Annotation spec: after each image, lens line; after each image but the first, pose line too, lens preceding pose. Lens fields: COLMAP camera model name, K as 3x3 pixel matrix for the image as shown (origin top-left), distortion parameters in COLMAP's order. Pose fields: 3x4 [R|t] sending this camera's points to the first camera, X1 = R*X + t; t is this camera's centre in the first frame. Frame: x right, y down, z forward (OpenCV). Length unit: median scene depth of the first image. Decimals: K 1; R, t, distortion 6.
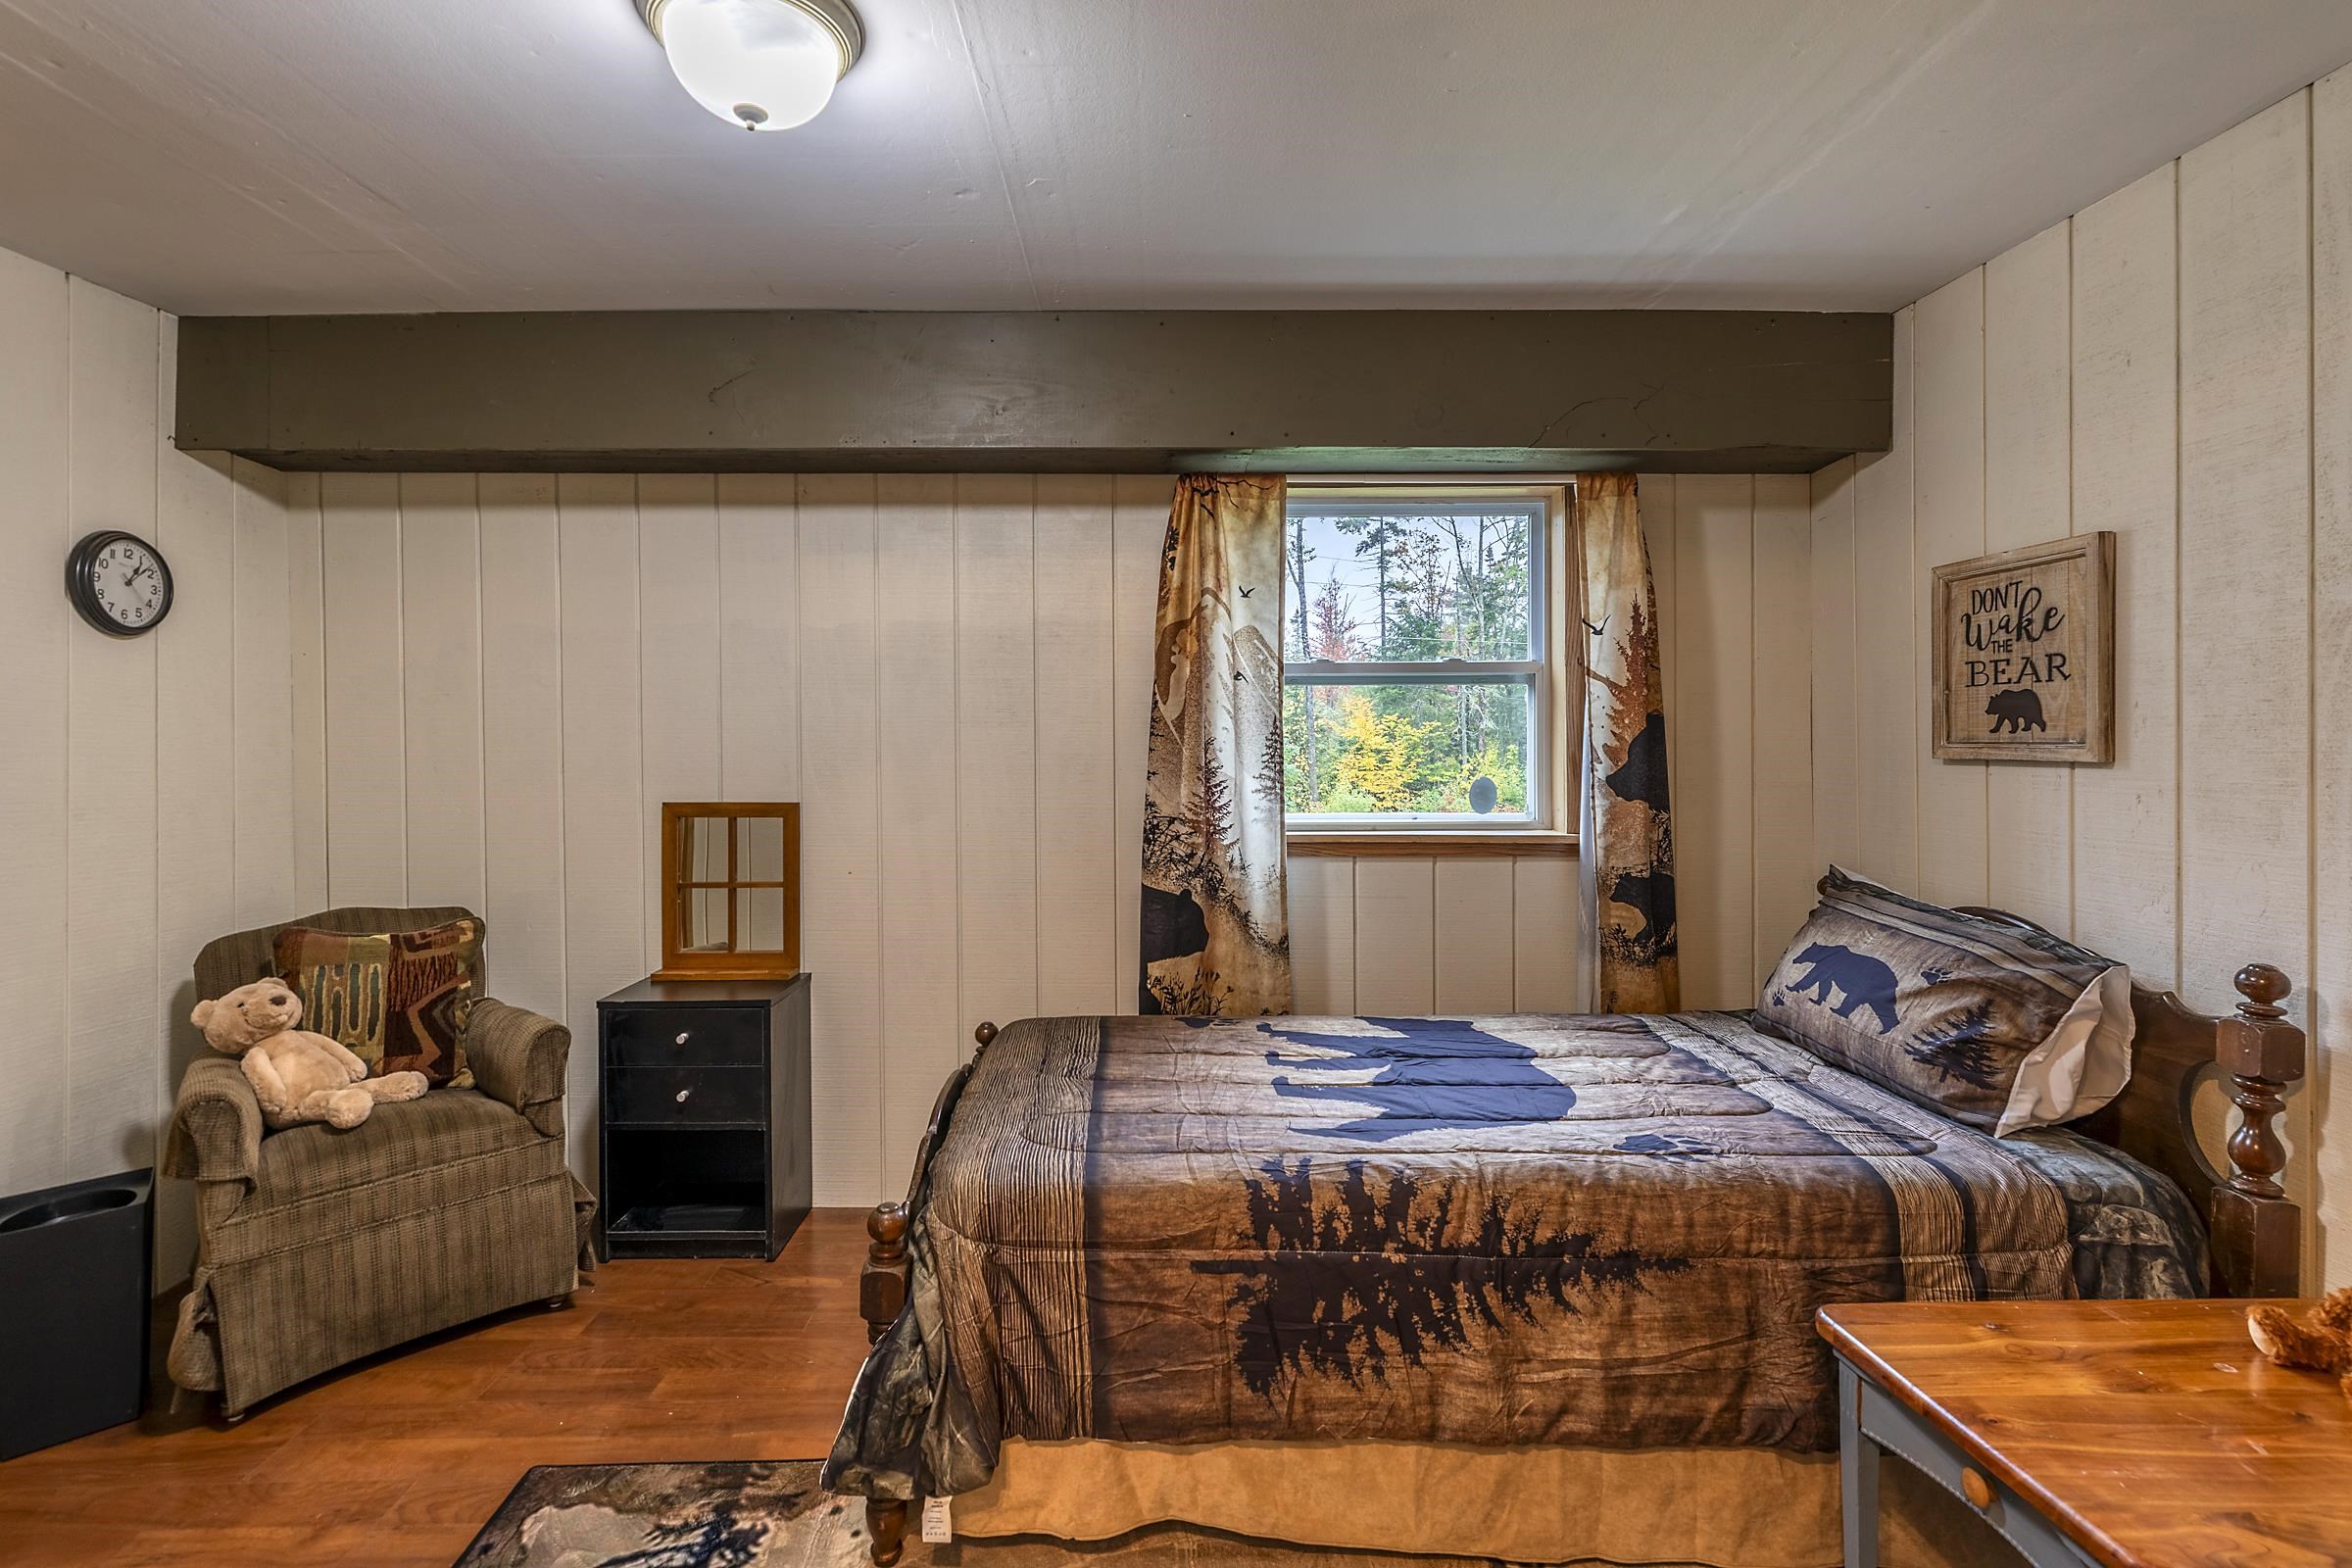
lens RADIAL K [[1077.5, 0, 1161.3], [0, 1077.5, 741.0], [0, 0, 1]] dist [0.005353, -0.000212]
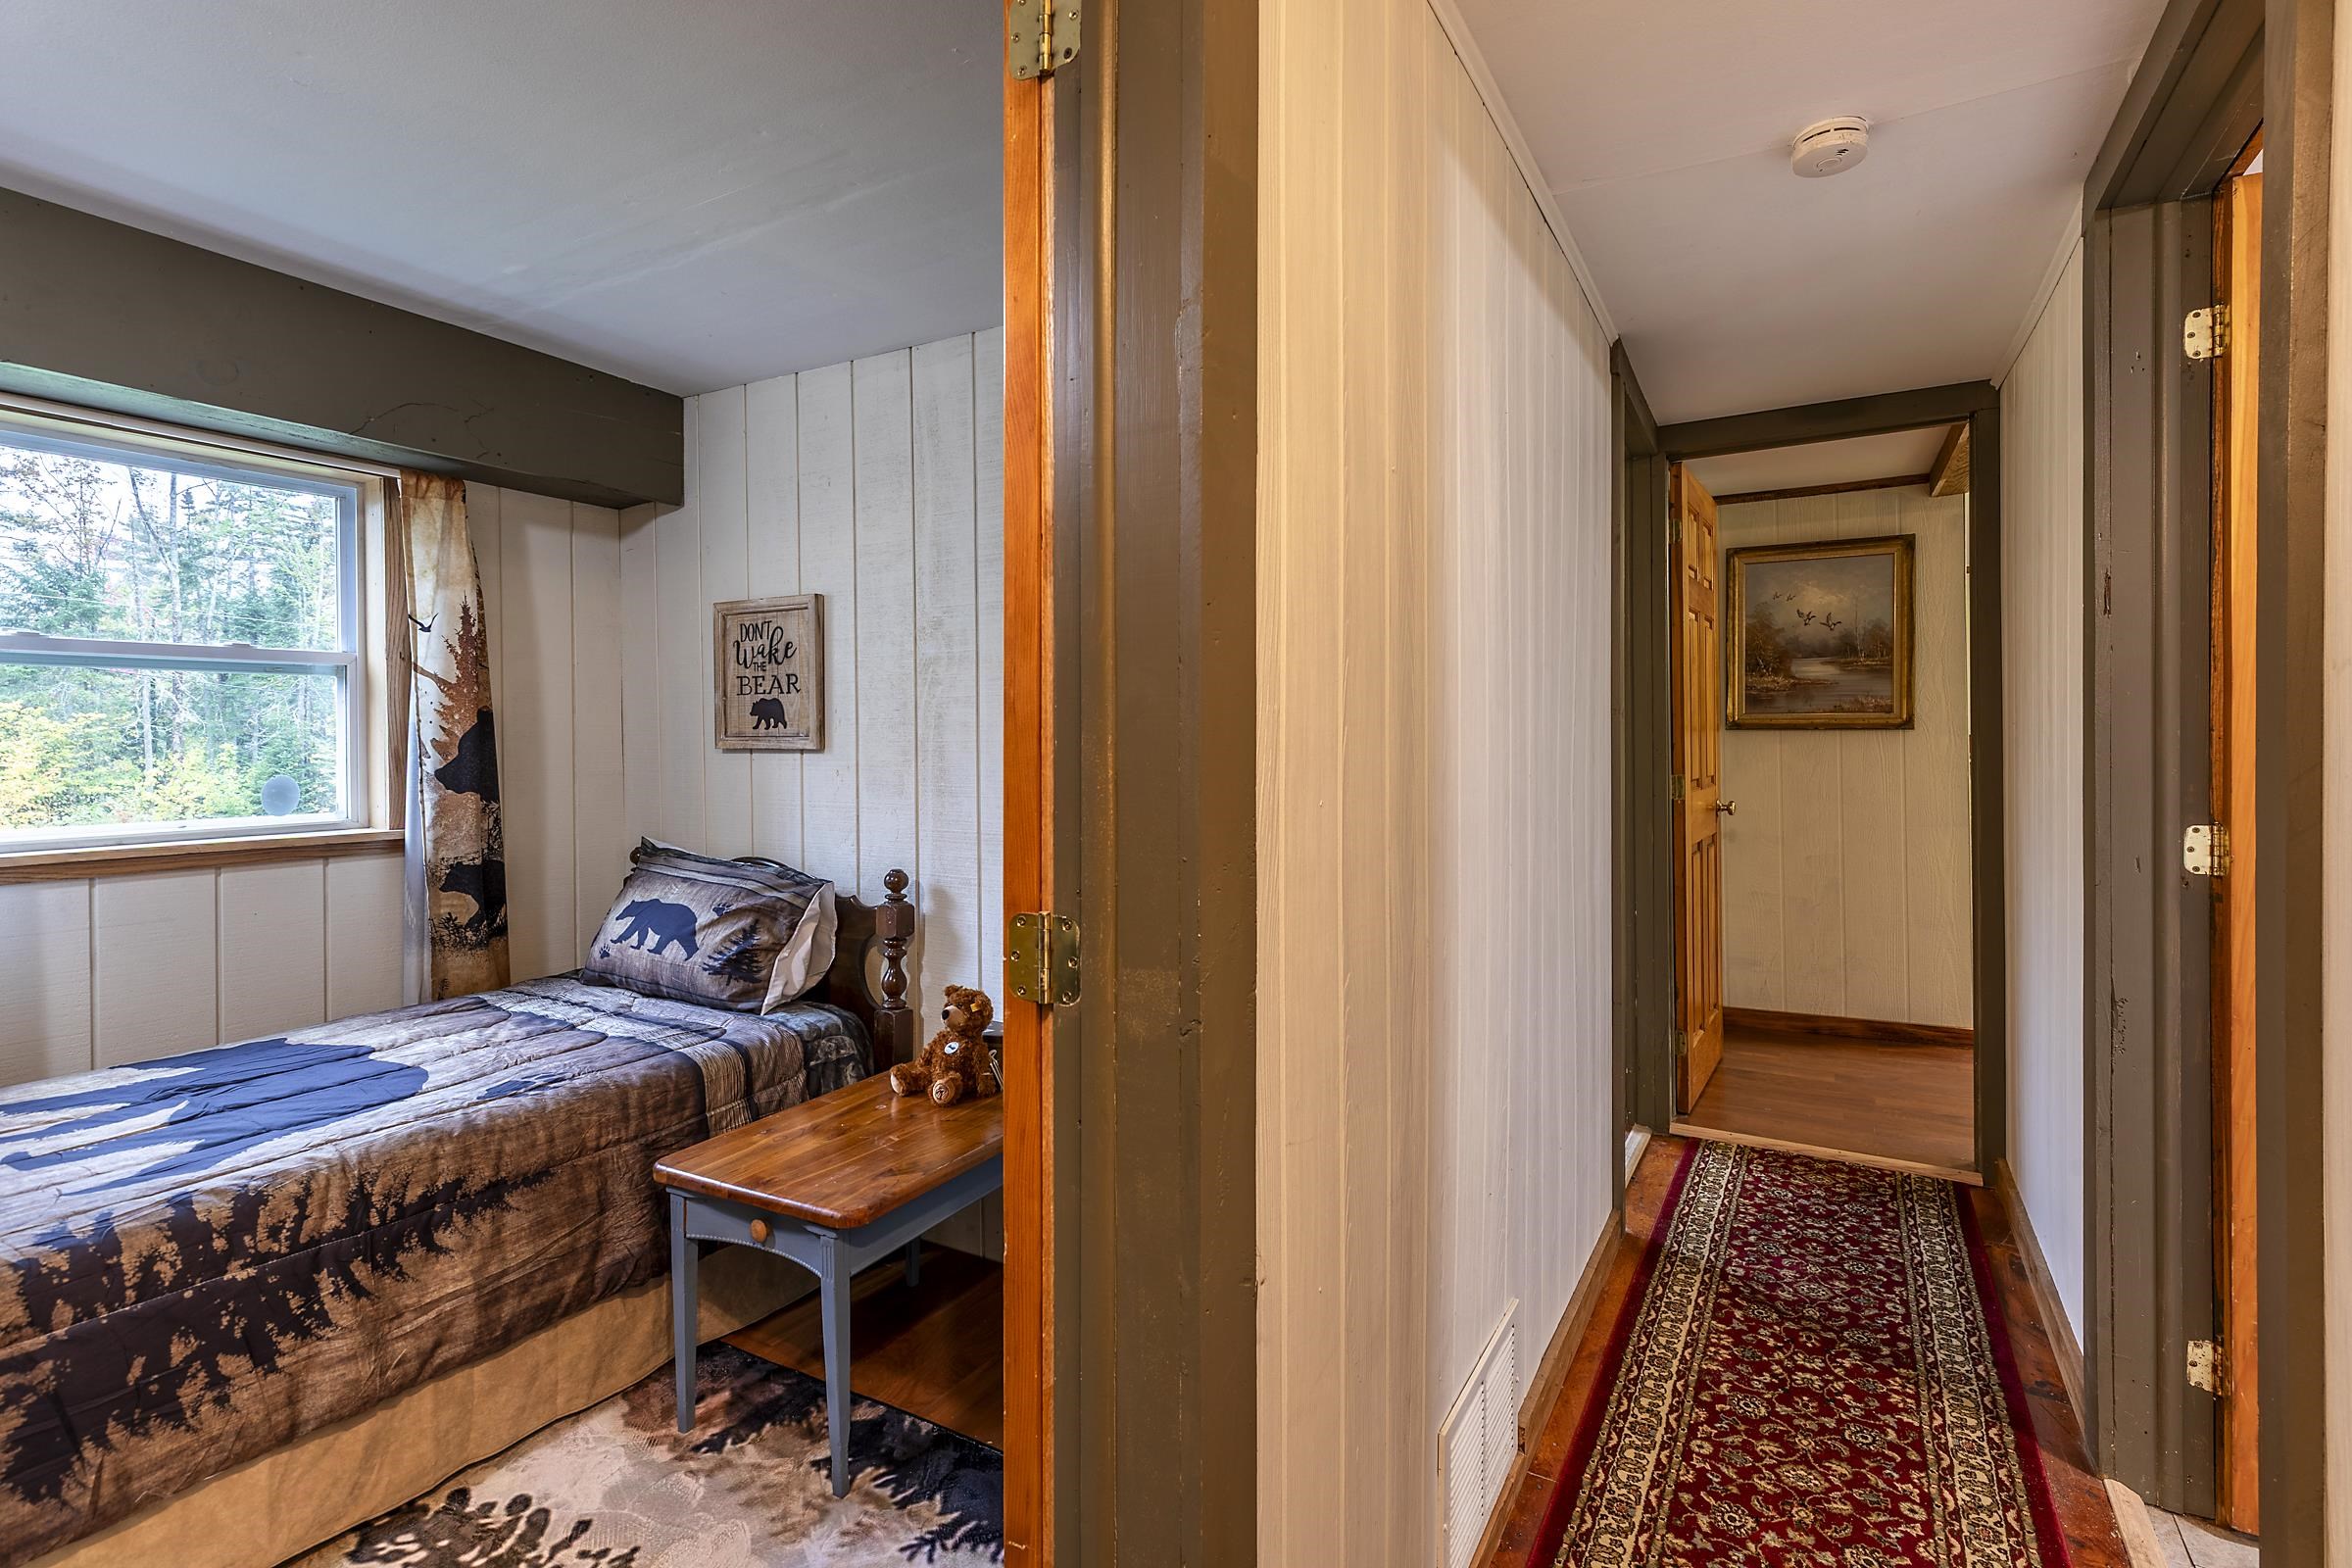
lens RADIAL K [[1077.5, 0, 1175.9], [0, 1077.5, 758.8], [0, 0, 1]] dist [0.005353, -0.000212]
pose [[0.503744, -0.019701, 0.863628, -0.171402], [0.003072, 0.999774, 0.021015, 0.003398], [-0.863847, -0.007933, 0.503691, -0.180301]]
